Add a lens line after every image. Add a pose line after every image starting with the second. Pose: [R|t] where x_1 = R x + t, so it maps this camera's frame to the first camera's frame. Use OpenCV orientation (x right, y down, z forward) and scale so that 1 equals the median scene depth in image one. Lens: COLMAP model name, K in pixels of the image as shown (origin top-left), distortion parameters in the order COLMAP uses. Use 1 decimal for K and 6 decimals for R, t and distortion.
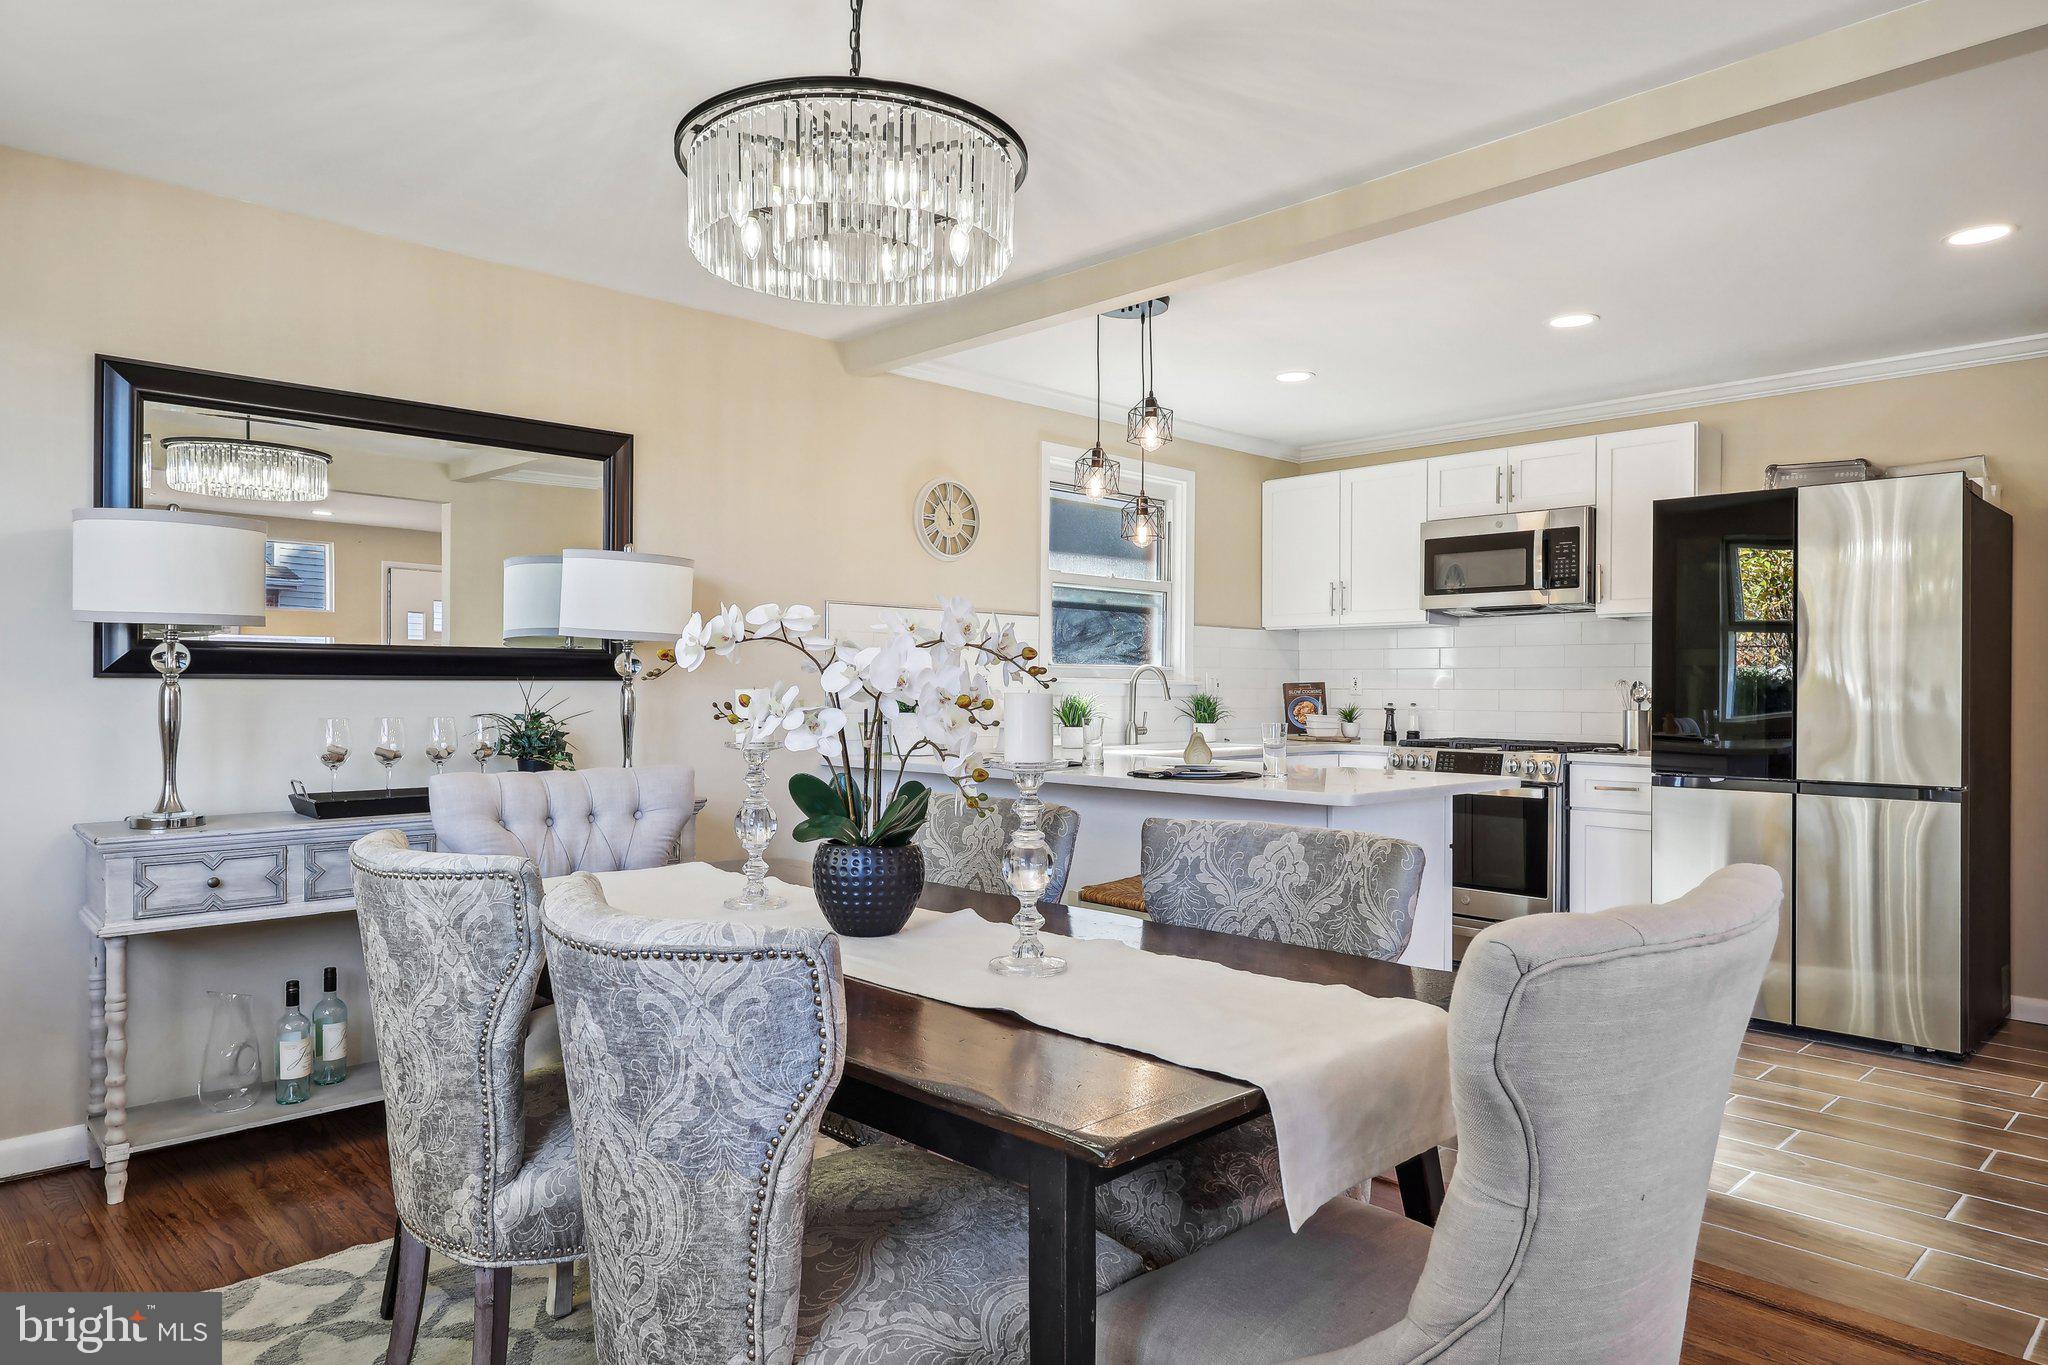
lens RADIAL K [[1272.3, 0, 1019.8], [0, 1272.3, 696.9], [0, 0, 1]] dist [0.003274, 0.000824]
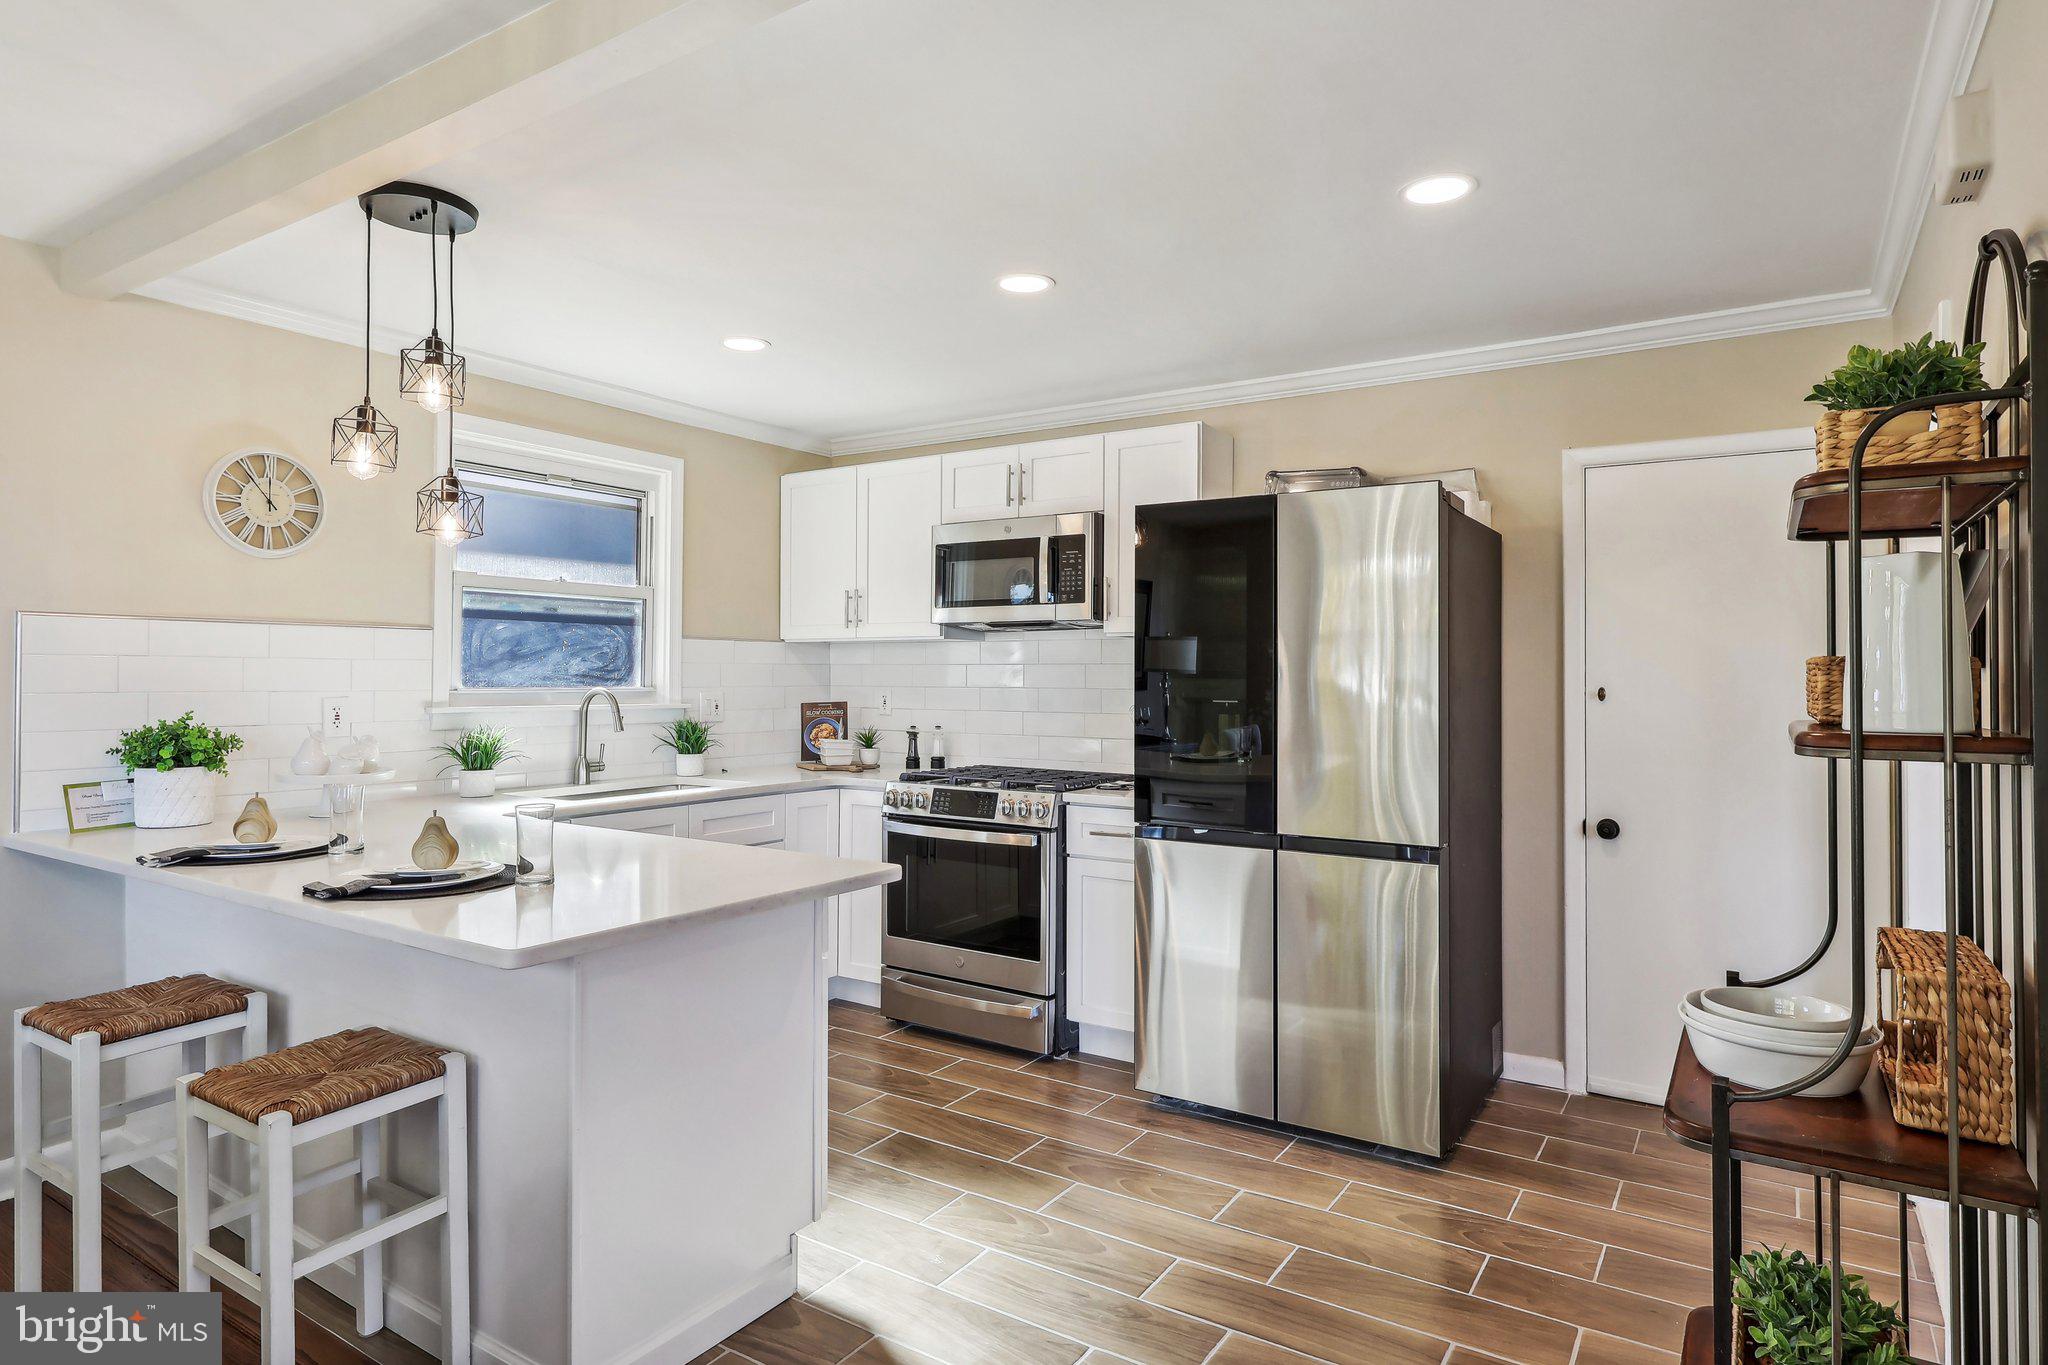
lens RADIAL K [[1146.0, 0, 1026.9], [0, 1146.0, 666.5], [0, 0, 1]] dist [0.008578, 0.000615]
pose [[0.973732, -0.000955, 0.227697, 0.211811], [0.003781, 0.999921, -0.011976, -0.030746], [-0.227667, 0.012522, 0.973658, 0.222659]]
